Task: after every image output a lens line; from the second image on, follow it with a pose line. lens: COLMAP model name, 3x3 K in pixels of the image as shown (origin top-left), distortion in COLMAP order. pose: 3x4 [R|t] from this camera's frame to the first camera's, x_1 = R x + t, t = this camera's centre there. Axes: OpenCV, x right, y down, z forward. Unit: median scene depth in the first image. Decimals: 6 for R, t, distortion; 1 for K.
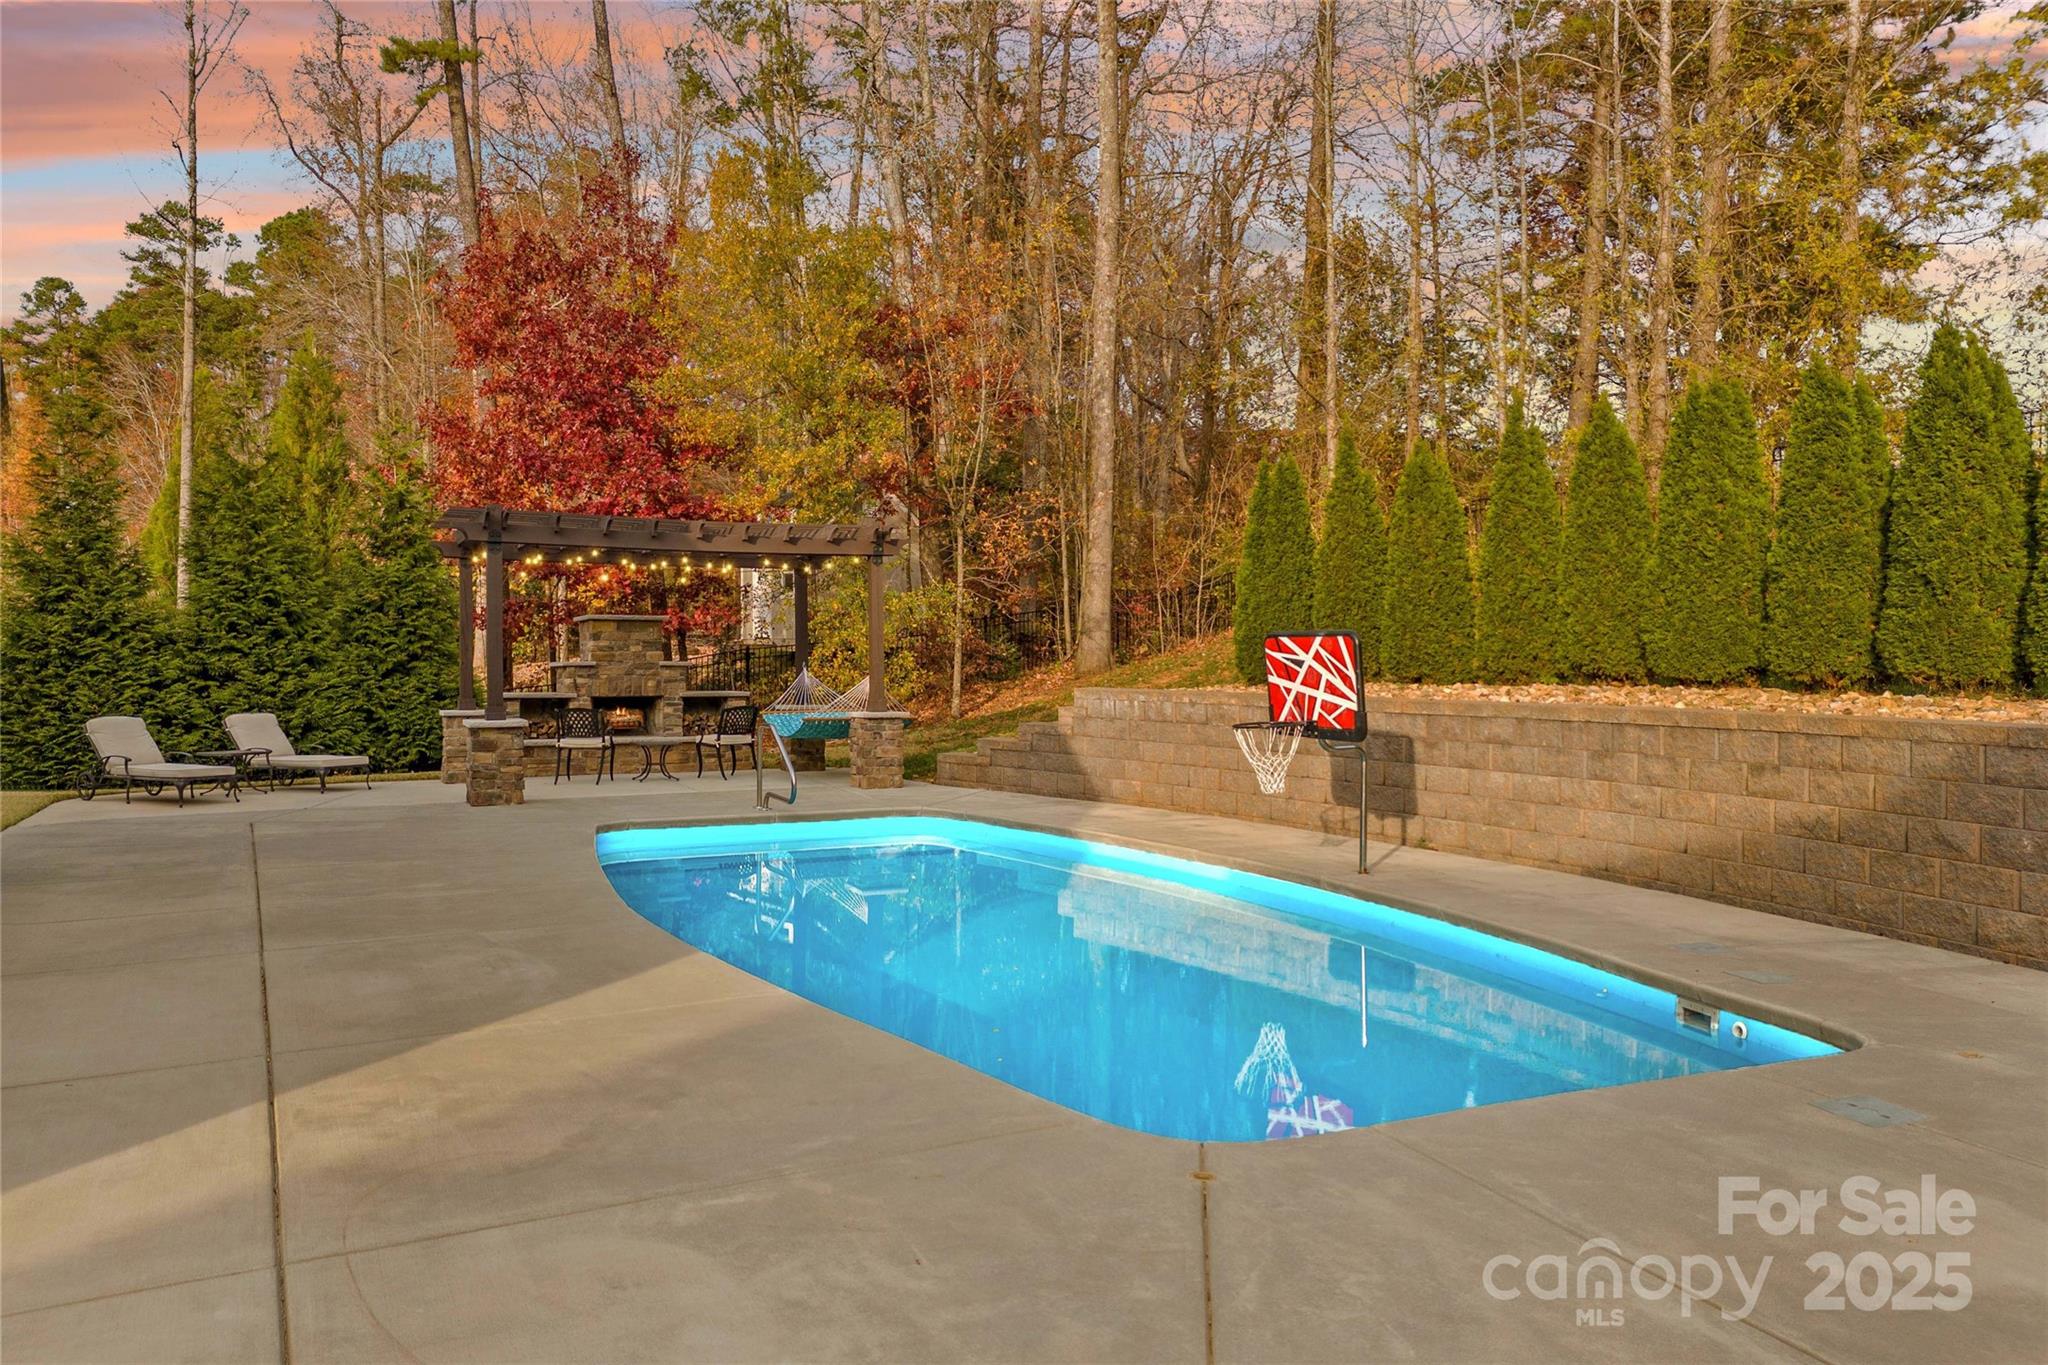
lens RADIAL K [[1499.8, 0, 1020.1], [0, 1499.8, 675.1], [0, 0, 1]] dist [0.099583, -0.123803]
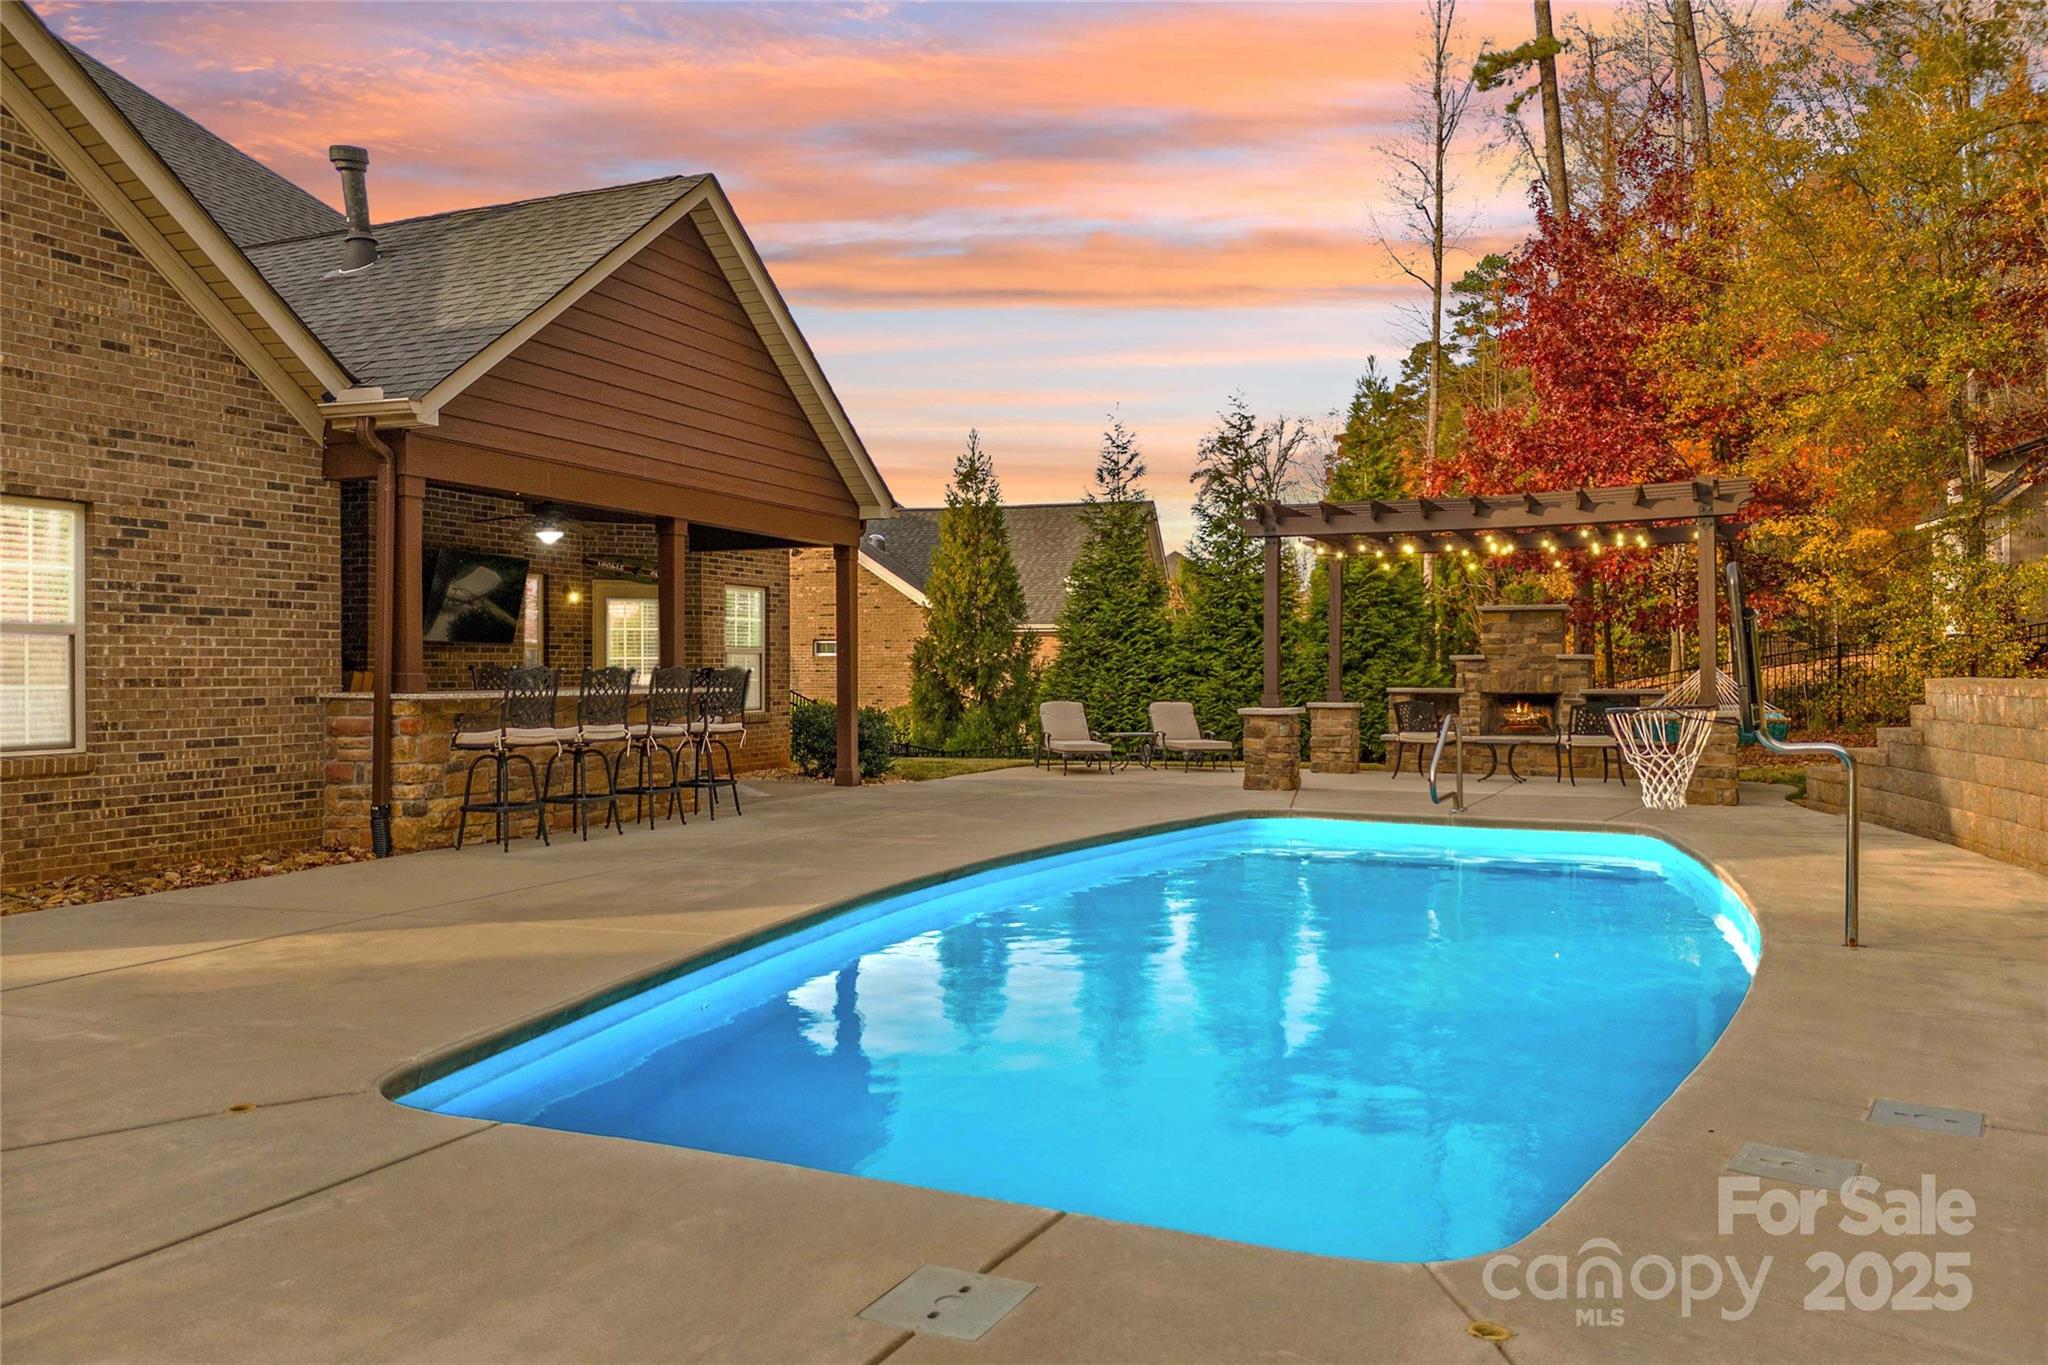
lens RADIAL K [[1499.8, 0, 1020.1], [0, 1499.8, 675.1], [0, 0, 1]] dist [0.099583, -0.123803]
pose [[0.638853, -0.002172, -0.769326, 0.260416], [-0.006324, 0.999947, -0.008074, 0.012849], [0.769303, 0.010023, 0.638806, 0.165869]]
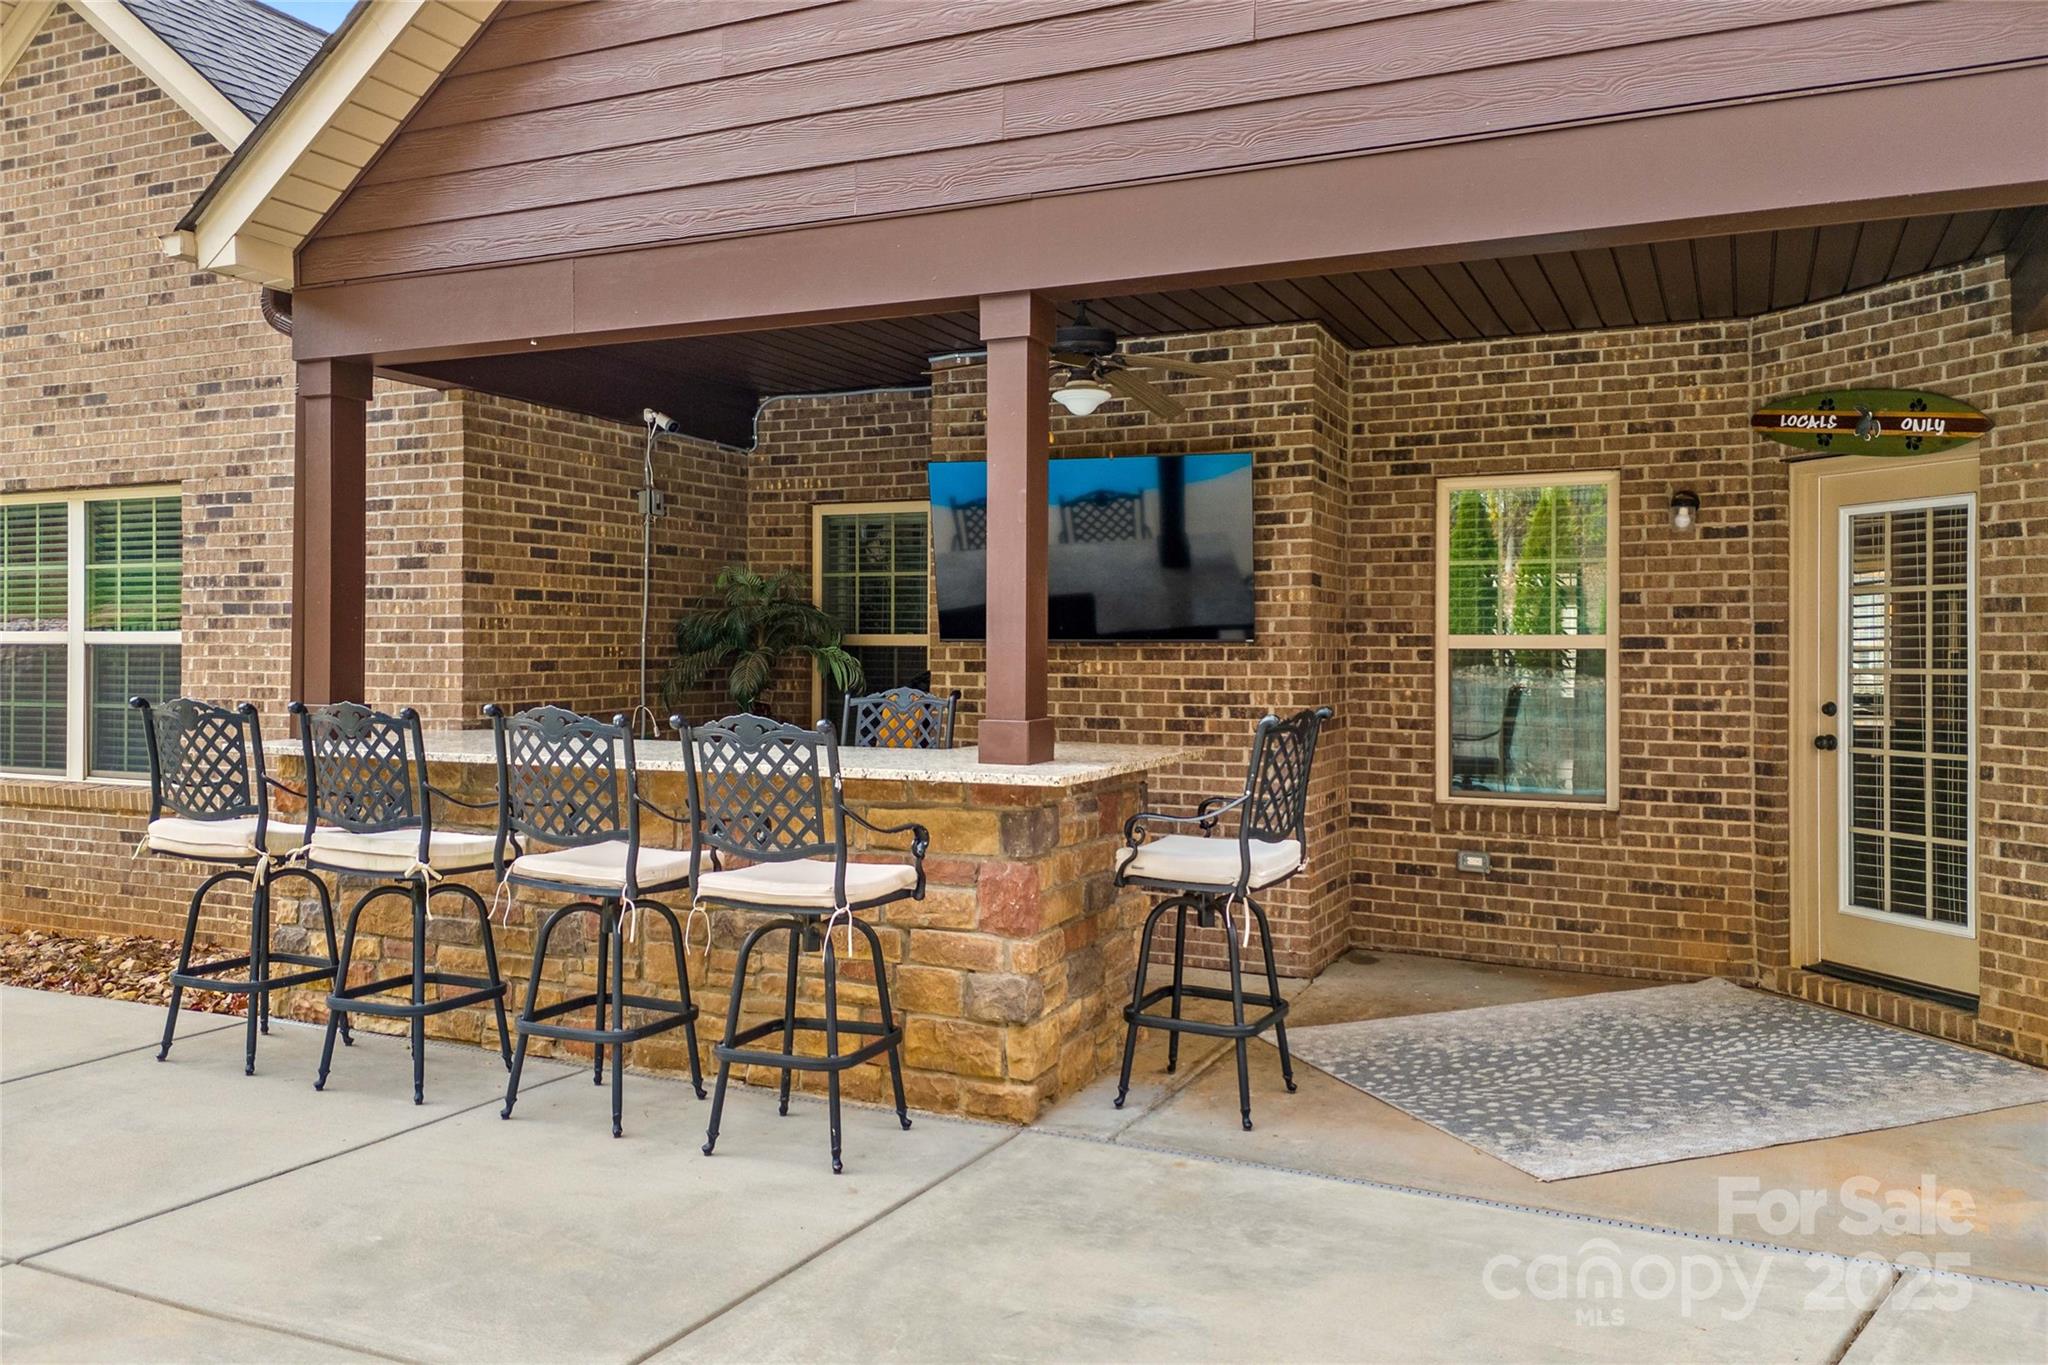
lens RADIAL K [[1549.2, 0, 1023.7], [0, 1549.2, 639.6], [0, 0, 1]] dist [0.035286, -0.003290]
pose [[-0.788203, -0.009335, -0.615345, -0.208409], [-0.014103, 0.999896, 0.002897, -0.006825], [0.615254, 0.010962, -0.788252, 0.682128]]
